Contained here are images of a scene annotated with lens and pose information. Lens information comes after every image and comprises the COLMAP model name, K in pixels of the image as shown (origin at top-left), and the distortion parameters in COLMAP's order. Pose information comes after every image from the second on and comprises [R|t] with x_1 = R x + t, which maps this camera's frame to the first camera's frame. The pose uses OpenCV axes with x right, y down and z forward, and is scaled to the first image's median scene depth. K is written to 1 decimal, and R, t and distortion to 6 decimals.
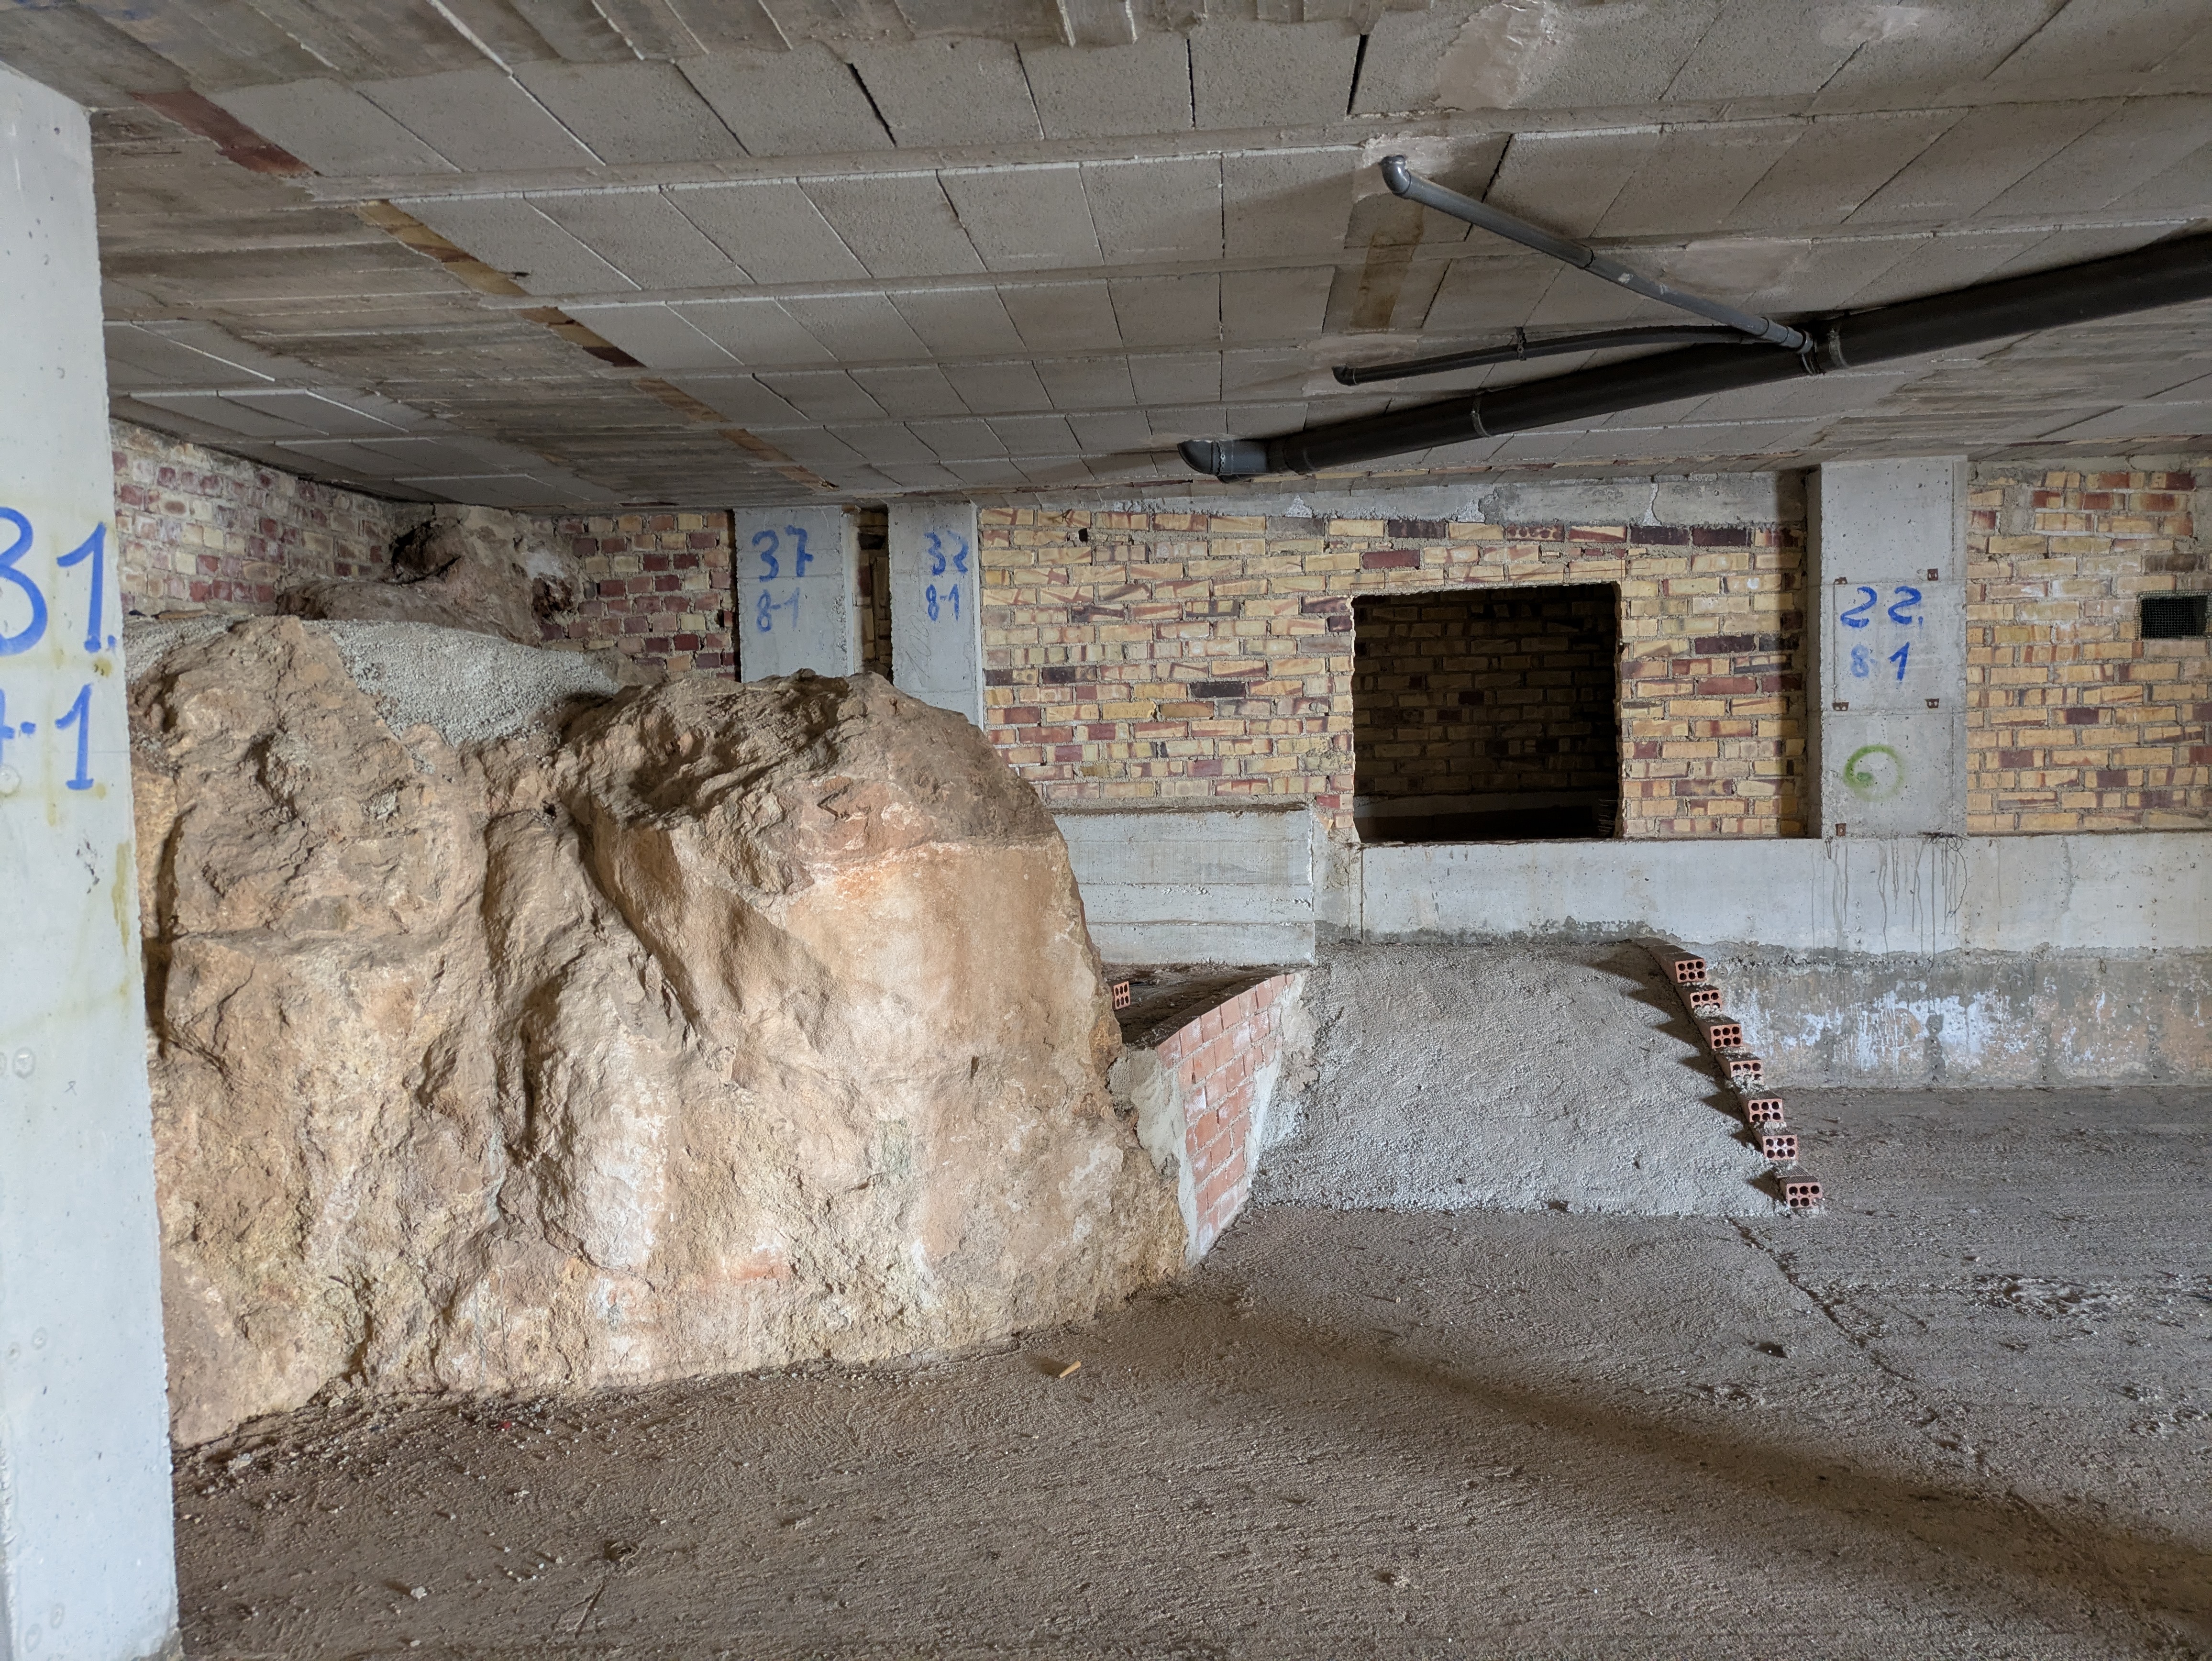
lens RADIAL K [[1627.0, 0, 1098.5], [0, 1627.0, 838.8], [0, 0, 1]] dist [0.066216, -0.058302]
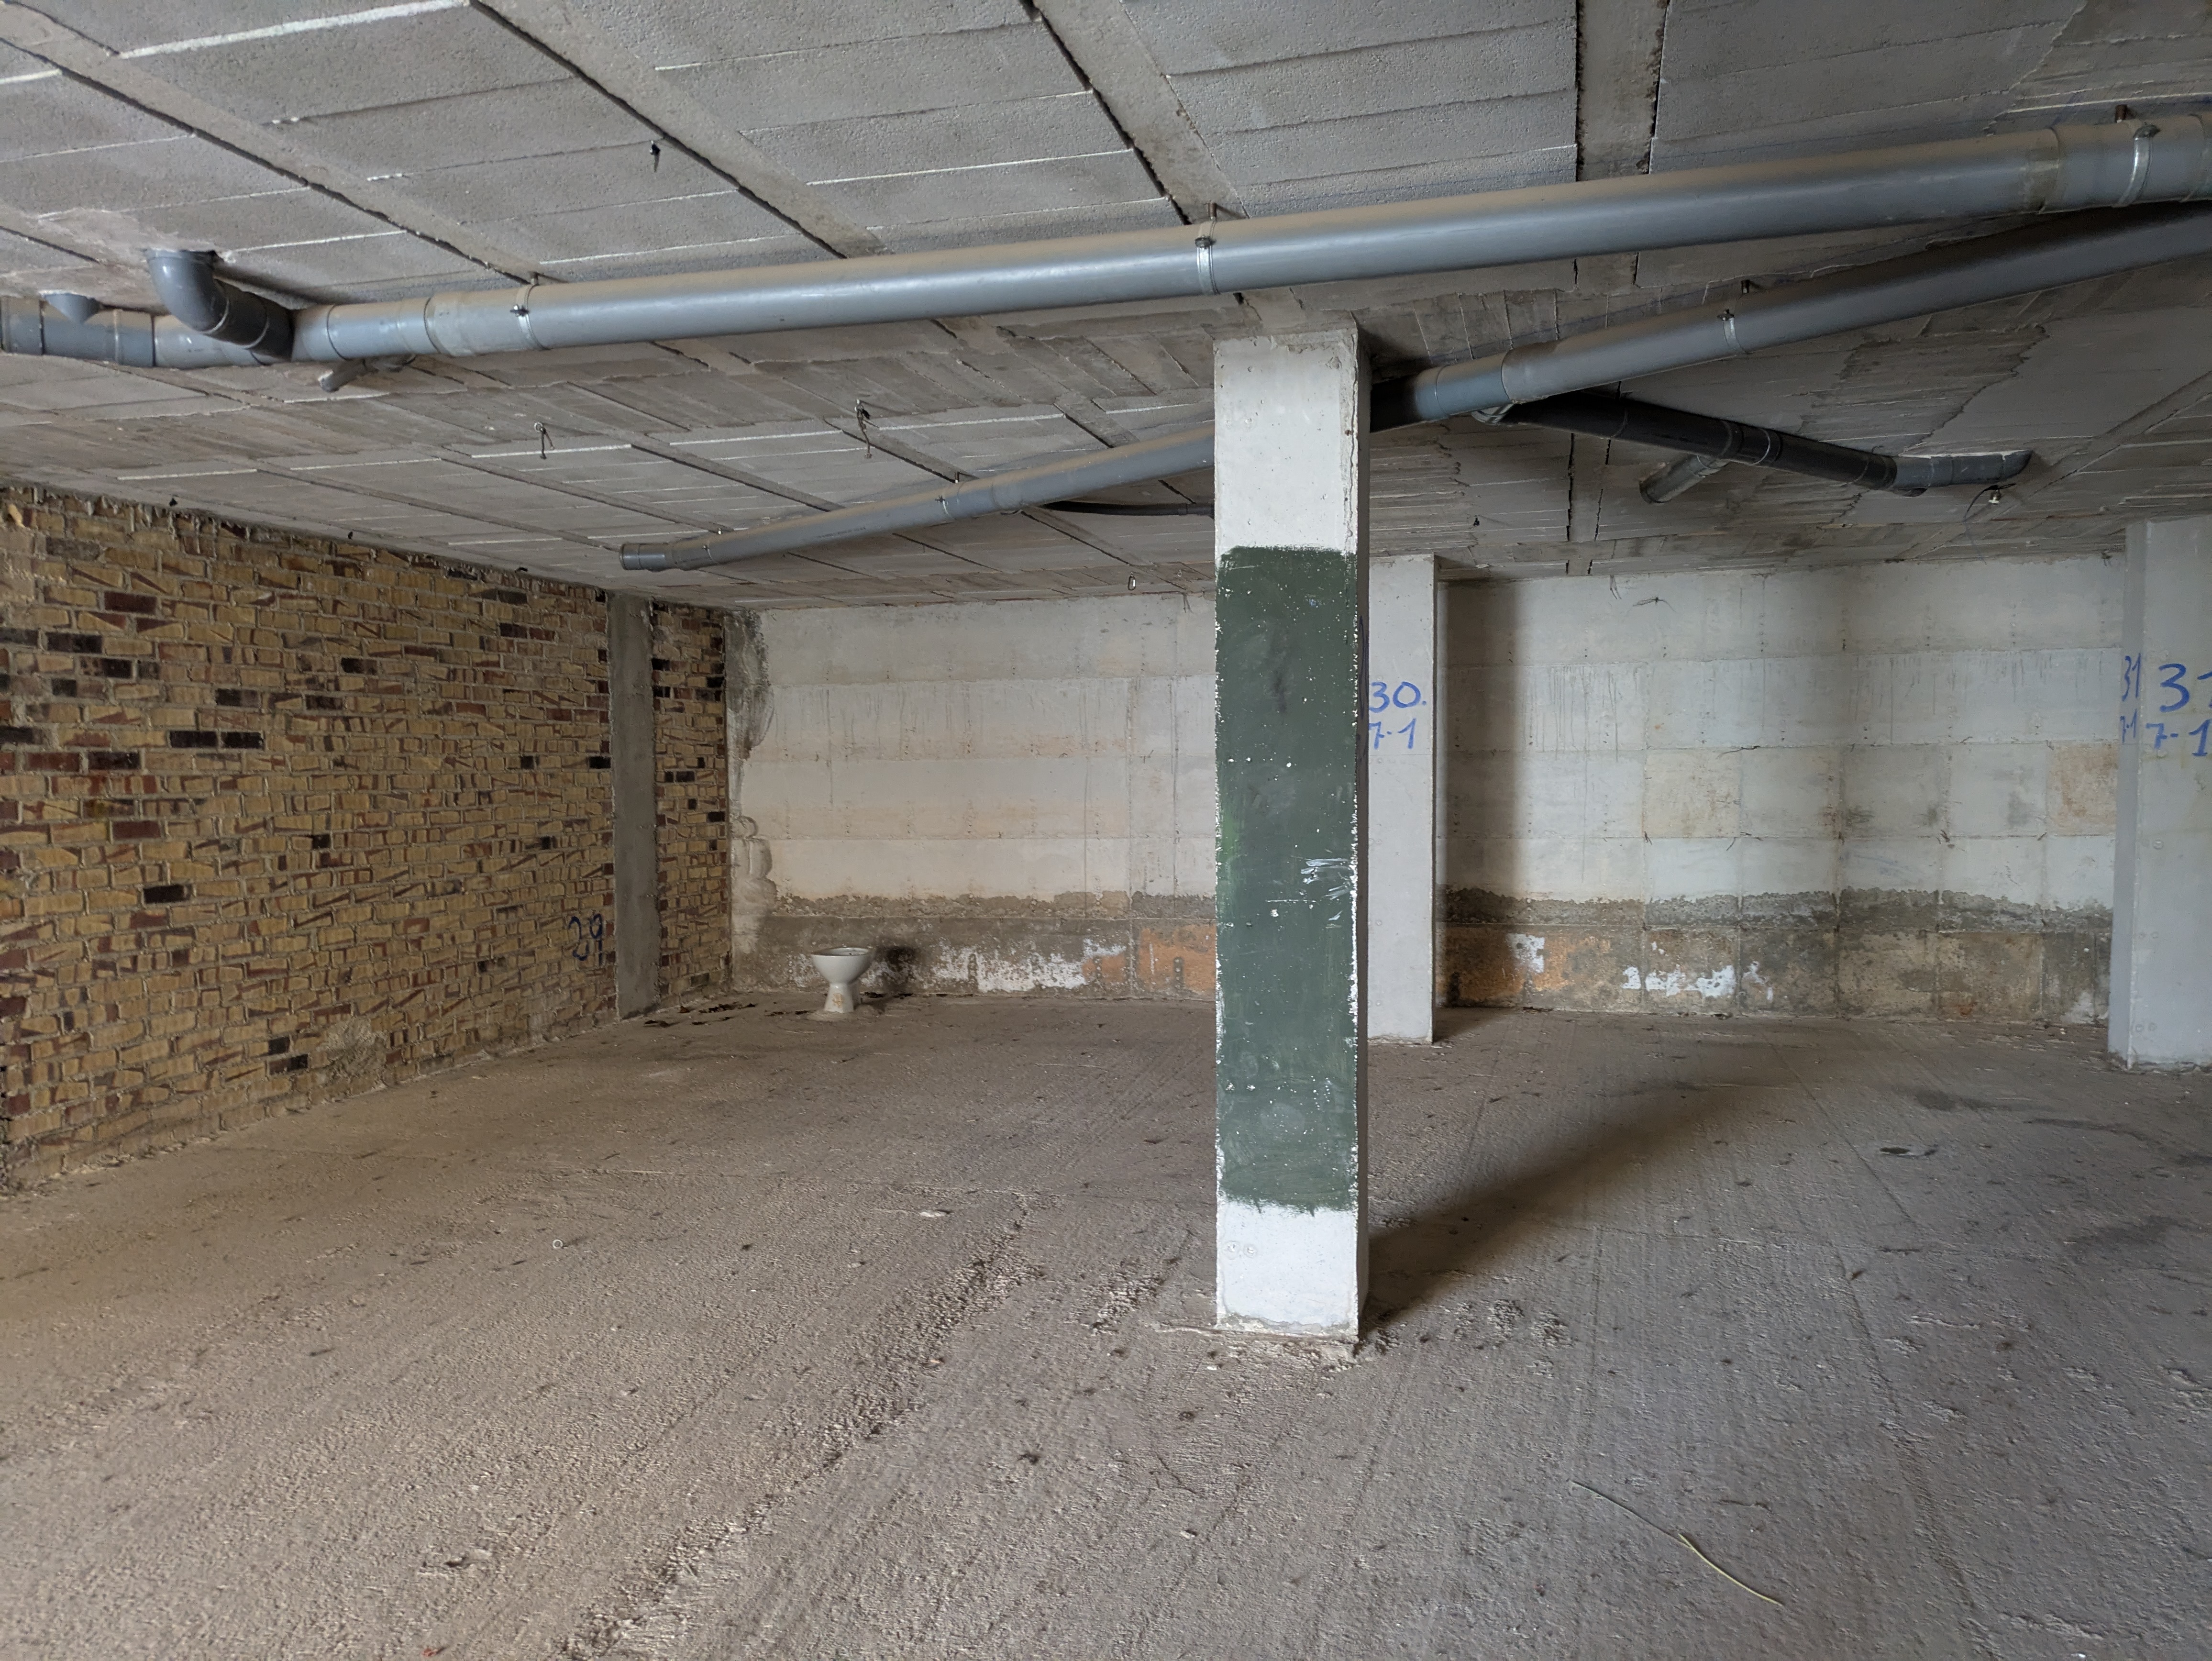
lens RADIAL K [[1627.0, 0, 1088.0], [0, 1627.0, 864.5], [0, 0, 1]] dist [0.066216, -0.058302]
pose [[-0.200266, 0.087067, -0.975865, 1.013957], [-0.040537, 0.994454, 0.097045, -0.016862], [0.978903, 0.058994, -0.195626, -0.127863]]
